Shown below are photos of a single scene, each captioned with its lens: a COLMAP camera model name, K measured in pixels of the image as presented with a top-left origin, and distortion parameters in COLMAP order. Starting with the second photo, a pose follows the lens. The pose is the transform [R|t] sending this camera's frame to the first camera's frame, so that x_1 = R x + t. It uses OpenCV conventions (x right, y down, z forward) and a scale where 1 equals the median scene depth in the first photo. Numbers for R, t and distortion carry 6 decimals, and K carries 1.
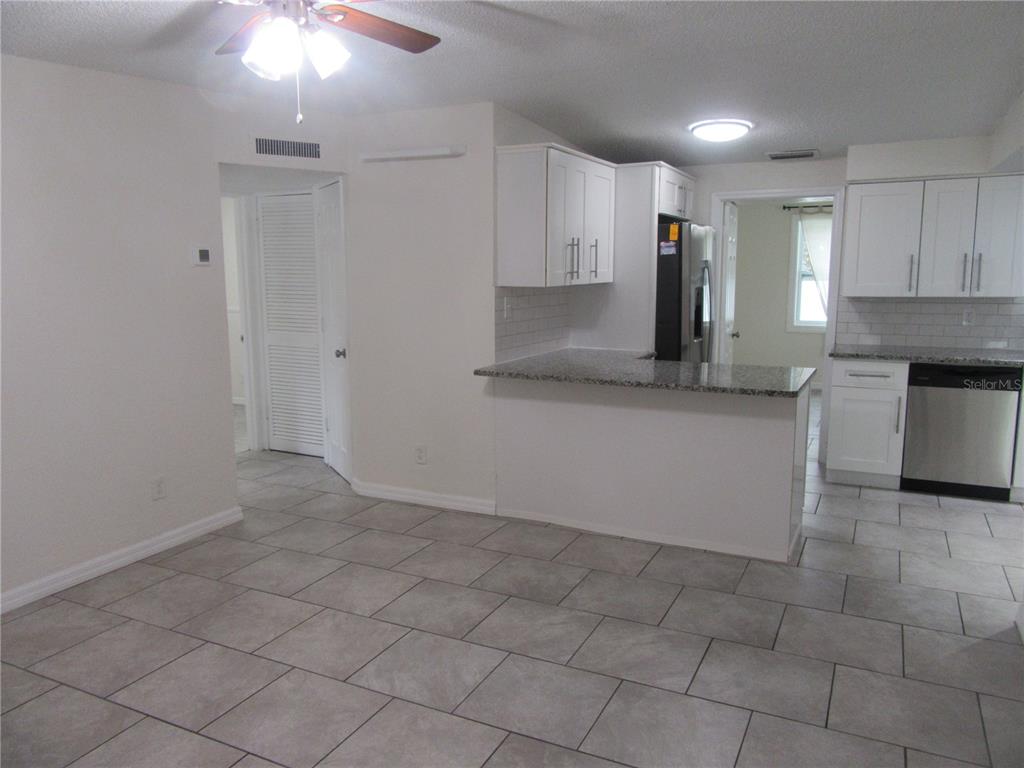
lens RADIAL K [[759.9, 0, 517.2], [0, 759.9, 387.3], [0, 0, 1]] dist [-0.017797, 0.019317]
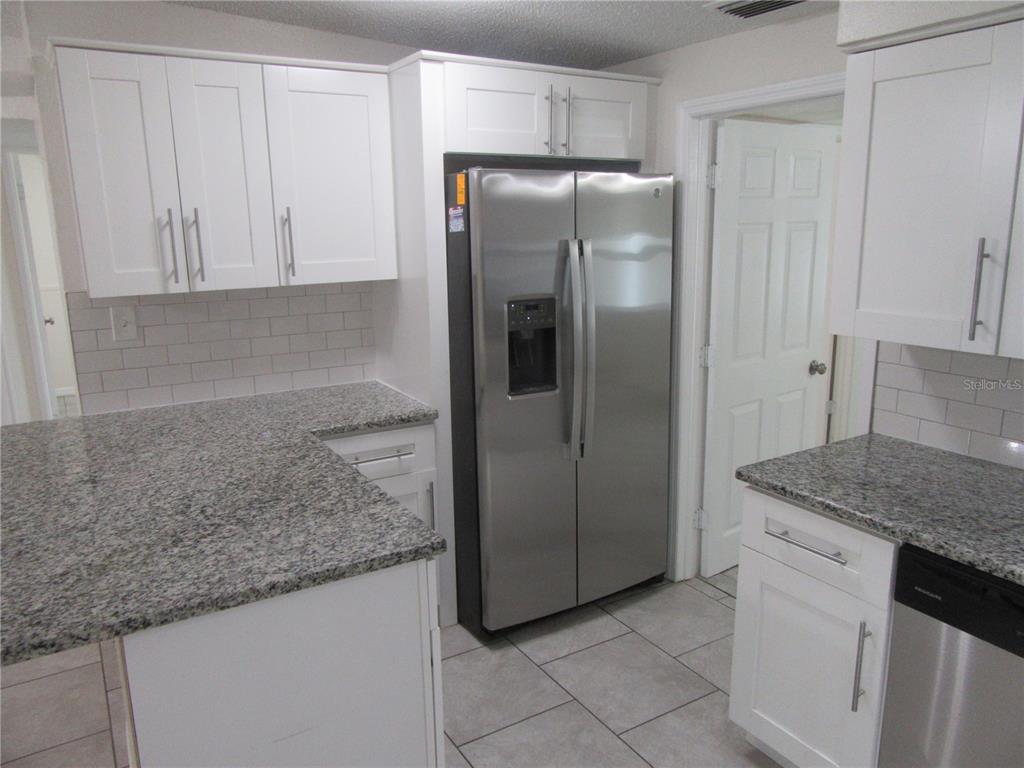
lens RADIAL K [[759.9, 0, 511.1], [0, 759.9, 381.6], [0, 0, 1]] dist [-0.017797, 0.019317]
pose [[0.850023, 0.107359, -0.515689, 0.532594], [-0.072832, 0.993560, 0.086794, -0.124957], [0.521687, -0.036218, 0.852368, 0.589602]]
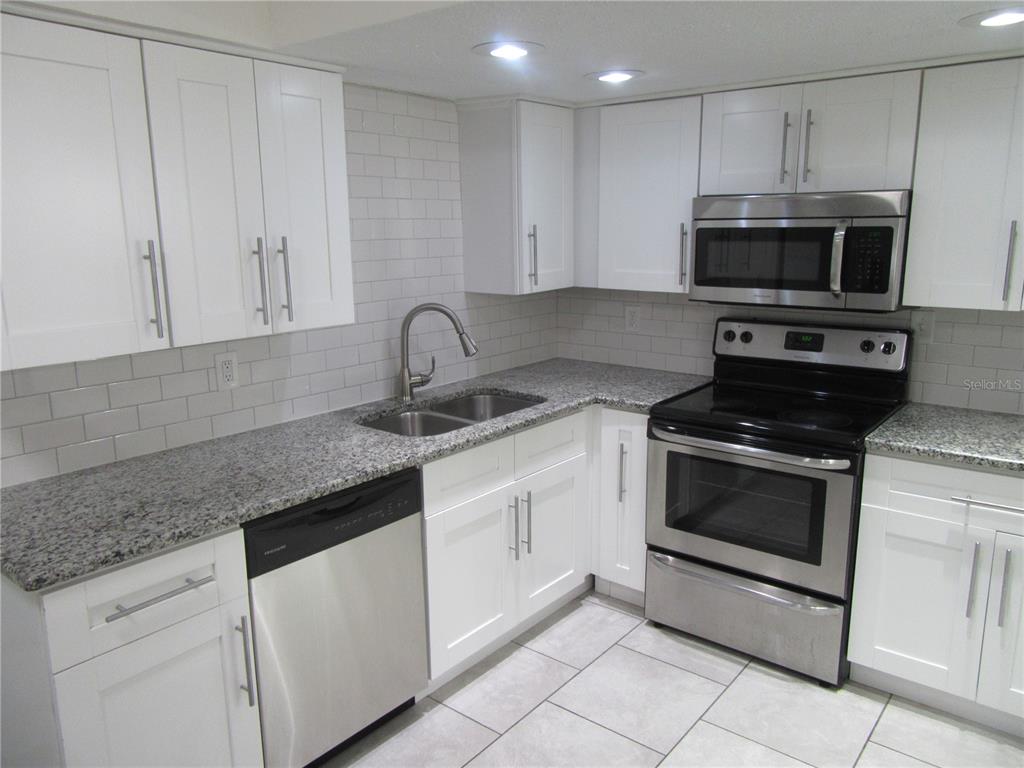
lens RADIAL K [[759.9, 0, 511.3], [0, 759.9, 380.2], [0, 0, 1]] dist [-0.017797, 0.019317]
pose [[0.209289, -0.188277, 0.959557, 0.189476], [0.155868, 0.975166, 0.157343, -0.141377], [-0.965351, 0.116634, 0.233438, 0.761052]]
